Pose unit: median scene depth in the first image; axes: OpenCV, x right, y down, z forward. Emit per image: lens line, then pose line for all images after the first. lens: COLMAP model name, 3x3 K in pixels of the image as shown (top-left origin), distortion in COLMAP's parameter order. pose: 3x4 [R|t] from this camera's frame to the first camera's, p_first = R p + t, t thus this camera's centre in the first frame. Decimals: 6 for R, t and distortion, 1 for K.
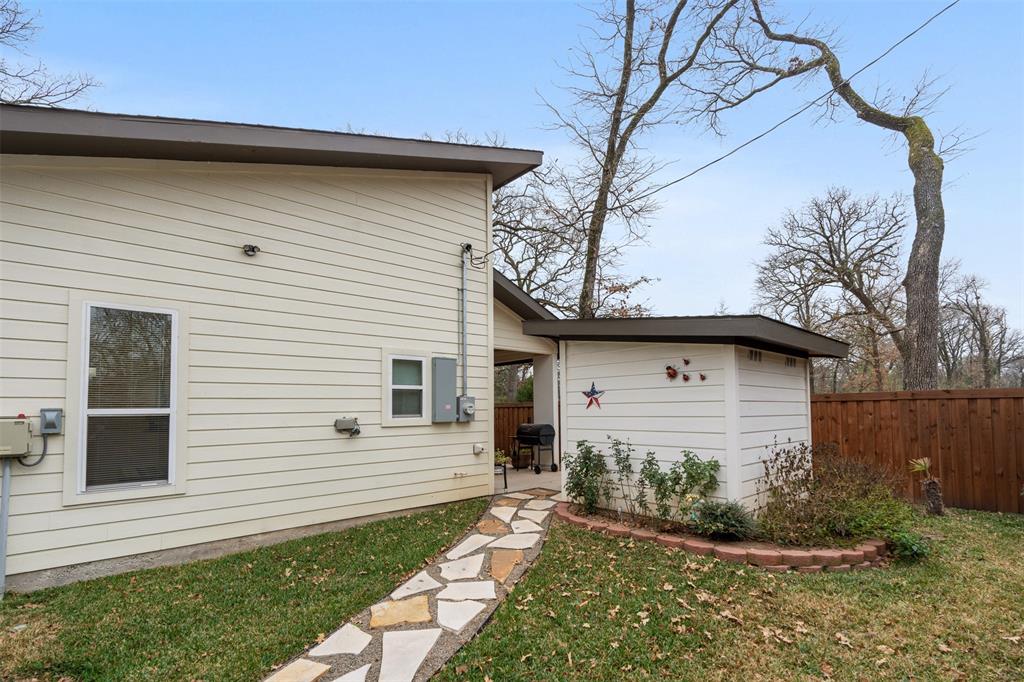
lens RADIAL K [[461.6, 0, 512.9], [0, 461.6, 389.9], [0, 0, 1]] dist [0.000339, 0.000010]
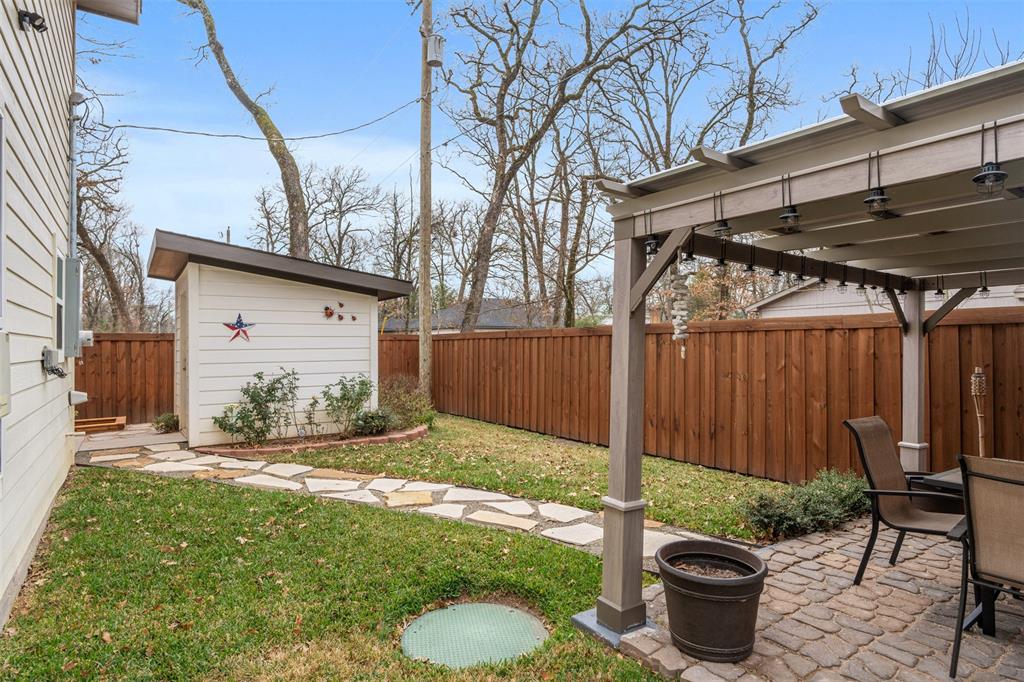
lens RADIAL K [[566.2, 0, 510.8], [0, 566.2, 318.4], [0, 0, 1]] dist [-0.002476, -0.000313]
pose [[0.117295, 0.059851, 0.991292, -1.010474], [-0.032042, 0.997891, -0.056458, 0.044641], [-0.992580, -0.025141, 0.118965, 0.328916]]
